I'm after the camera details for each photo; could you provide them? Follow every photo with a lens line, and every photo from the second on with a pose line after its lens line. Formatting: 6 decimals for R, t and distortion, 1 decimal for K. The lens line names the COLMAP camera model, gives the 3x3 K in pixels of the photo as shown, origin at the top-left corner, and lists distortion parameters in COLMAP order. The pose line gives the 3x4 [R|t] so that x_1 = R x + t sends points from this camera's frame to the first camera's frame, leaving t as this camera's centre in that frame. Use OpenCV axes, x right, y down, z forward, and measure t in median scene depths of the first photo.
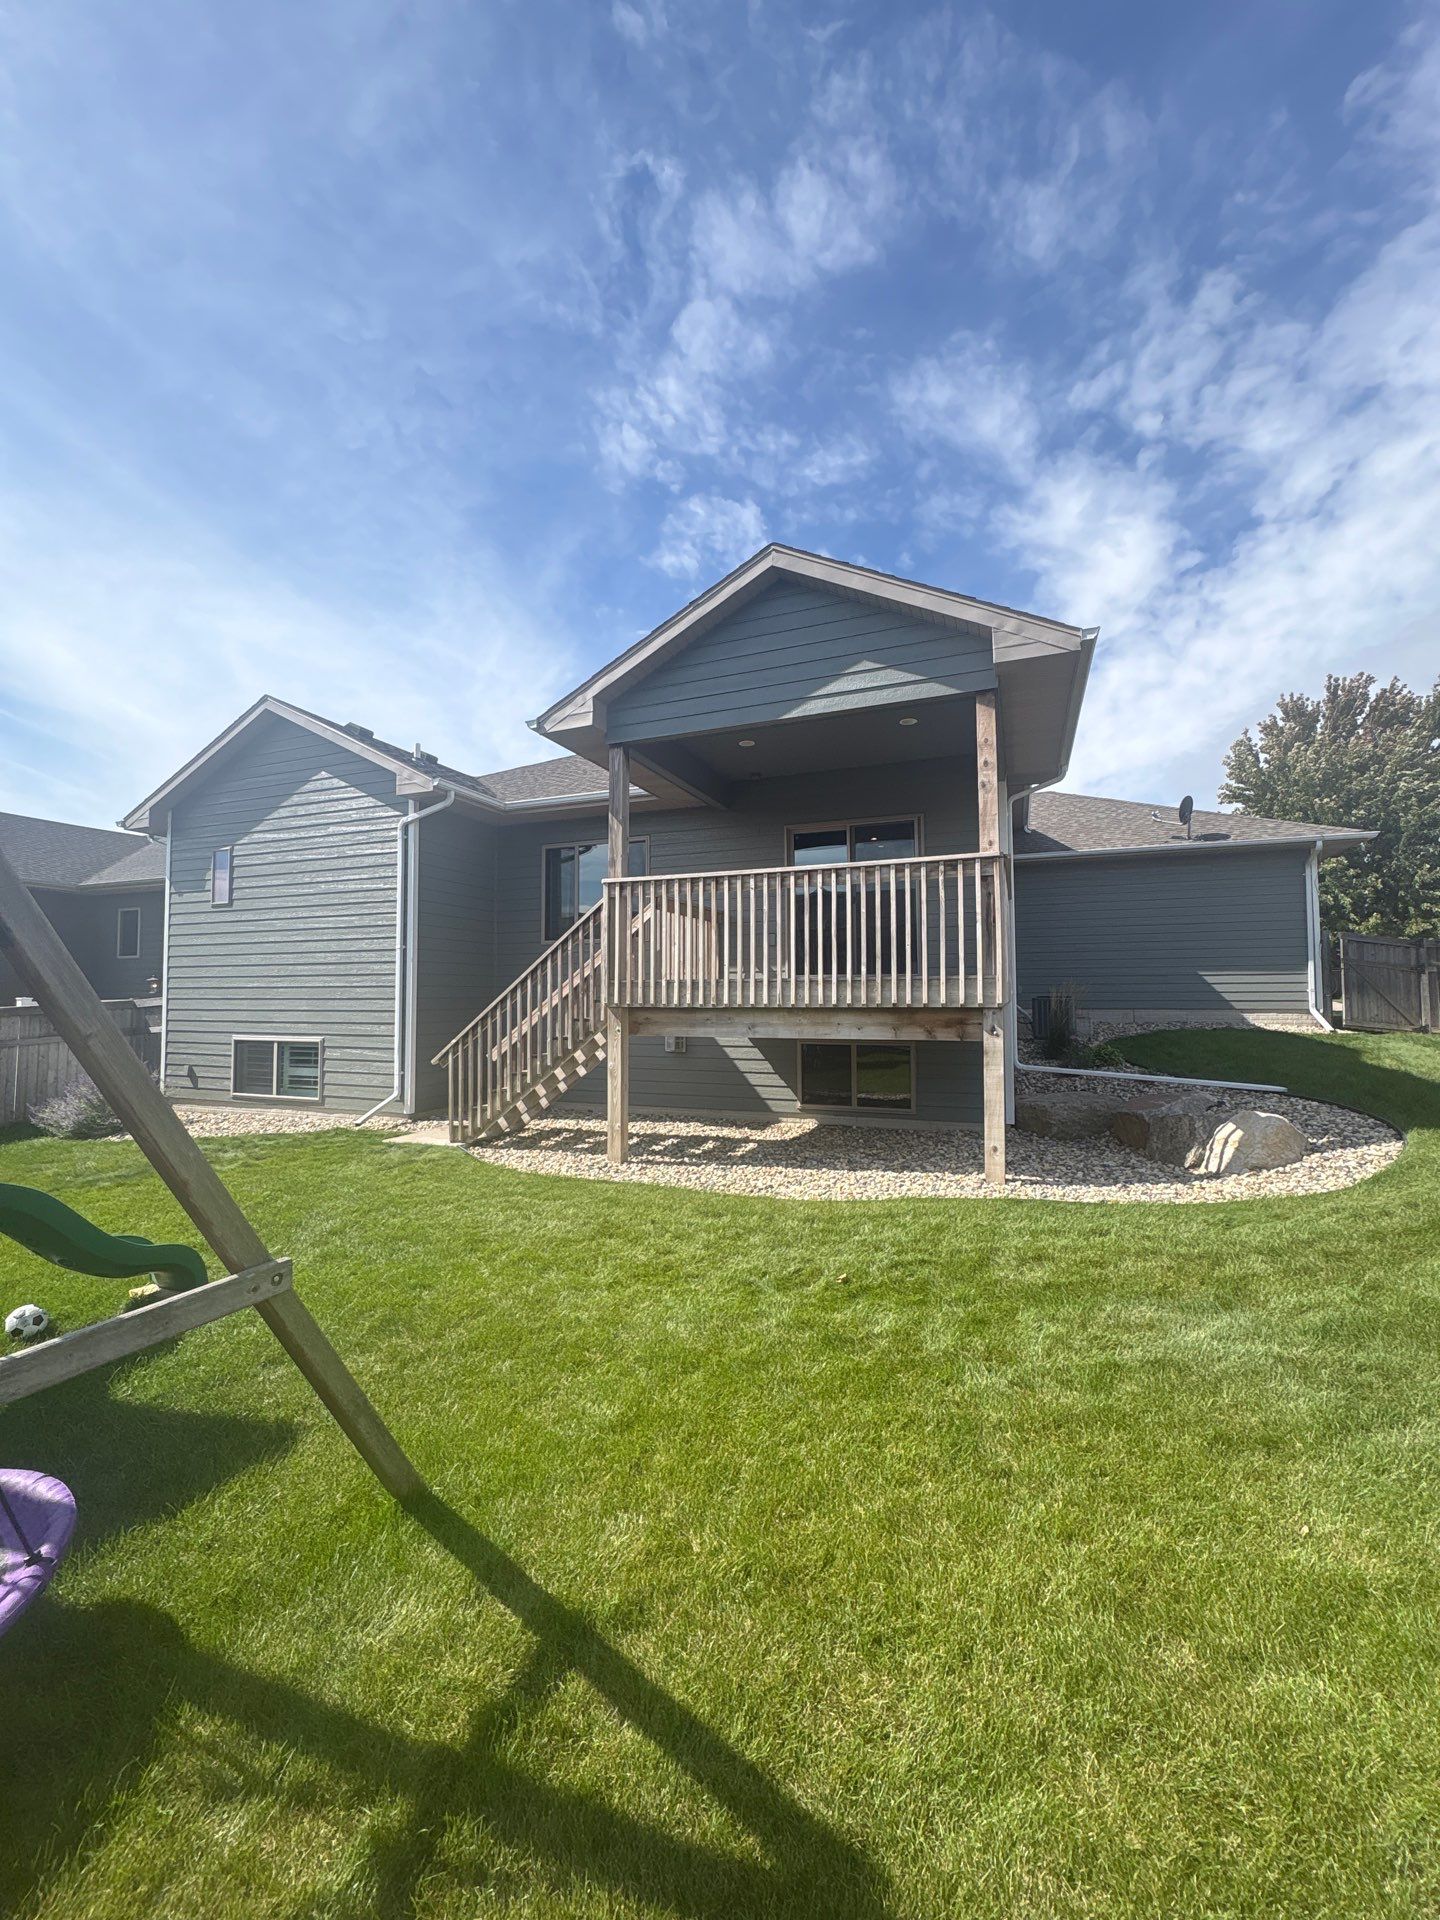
lens RADIAL K [[766.3, 0, 722.0], [0, 766.3, 960.1], [0, 0, 1]] dist [0.000537, -0.000173]
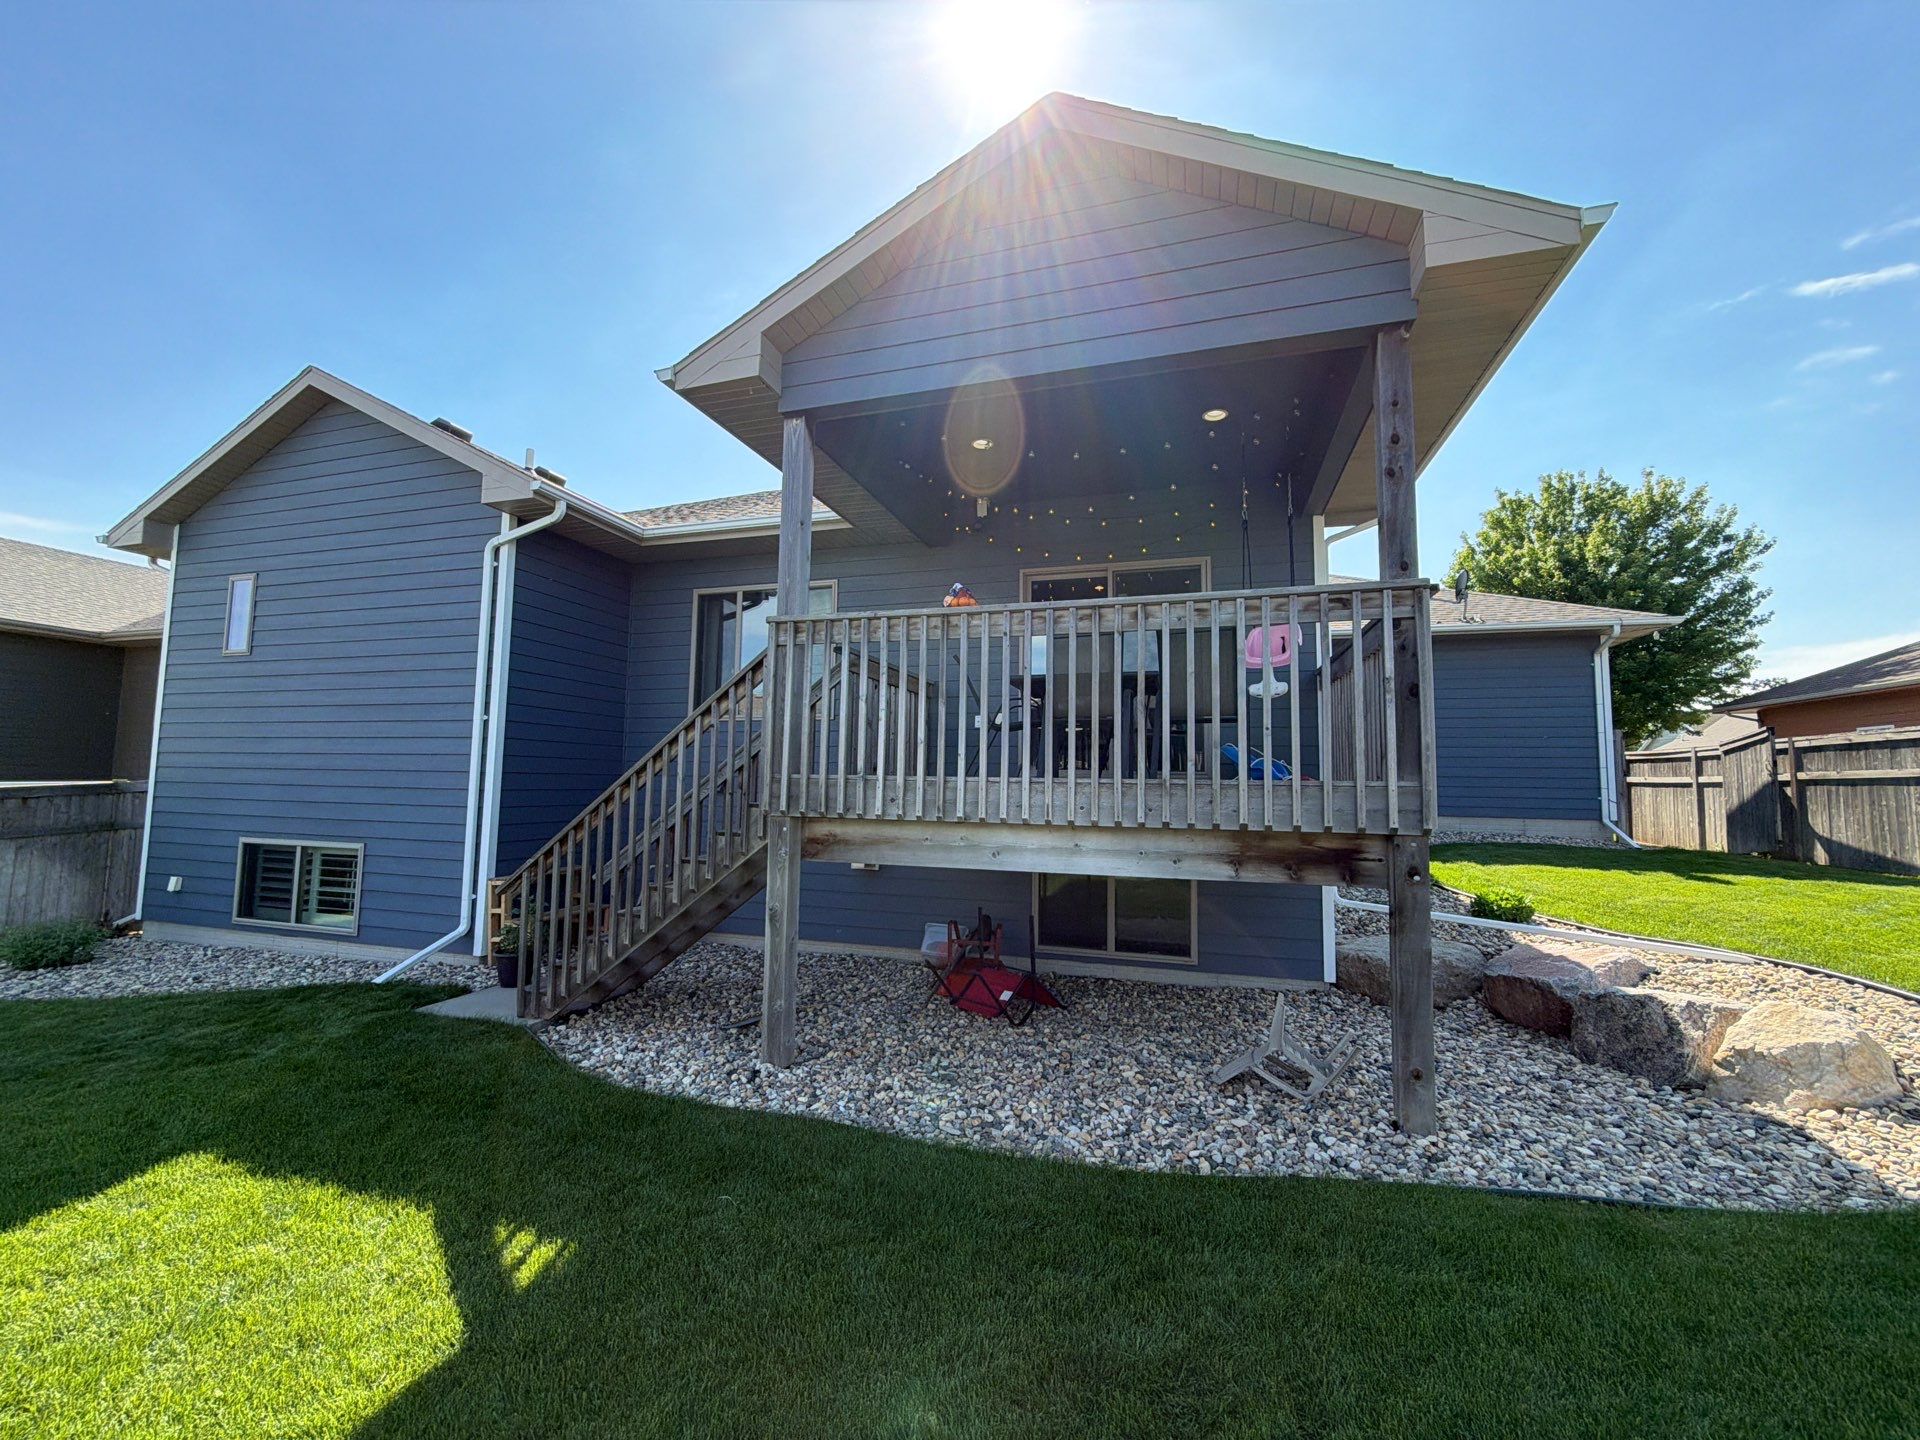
lens RADIAL K [[766.3, 0, 949.3], [0, 766.3, 720.8], [0, 0, 1]] dist [0.000537, -0.000173]
pose [[0.997798, 0.025287, 0.061318, -0.030994], [-0.023007, 0.999028, -0.037606, 0.002467], [-0.062209, 0.036113, 0.997410, 0.269914]]
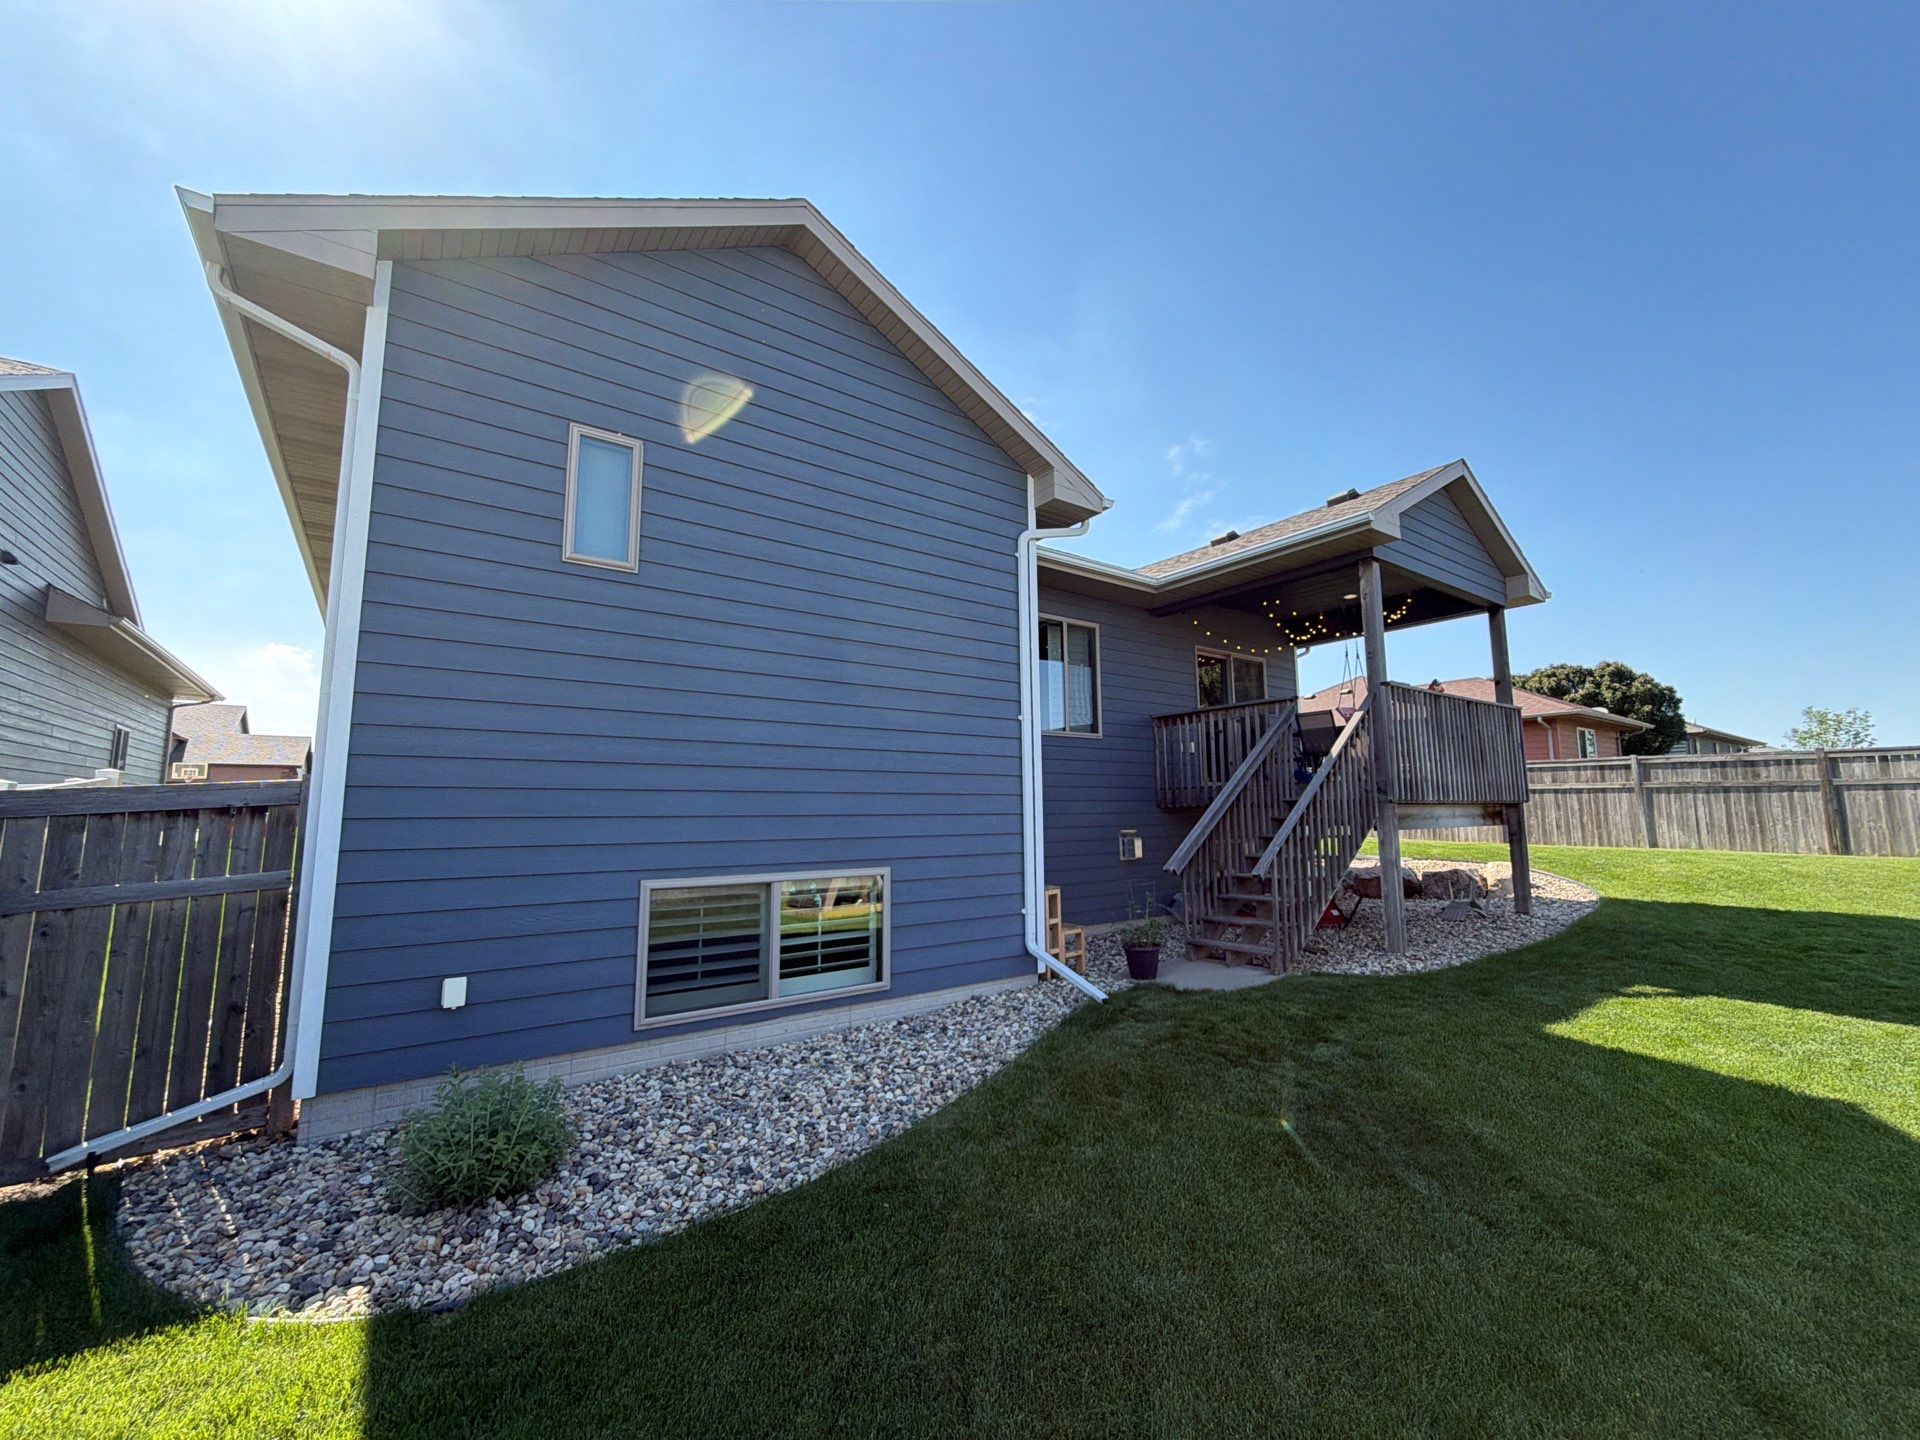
lens RADIAL K [[766.3, 0, 973.9], [0, 766.3, 722.5], [0, 0, 1]] dist [0.000537, -0.000173]
pose [[0.537454, 0.102178, 0.837080, -0.992937], [-0.027670, 0.994235, -0.103595, 0.056289], [-0.842839, 0.032516, 0.537183, 0.683580]]
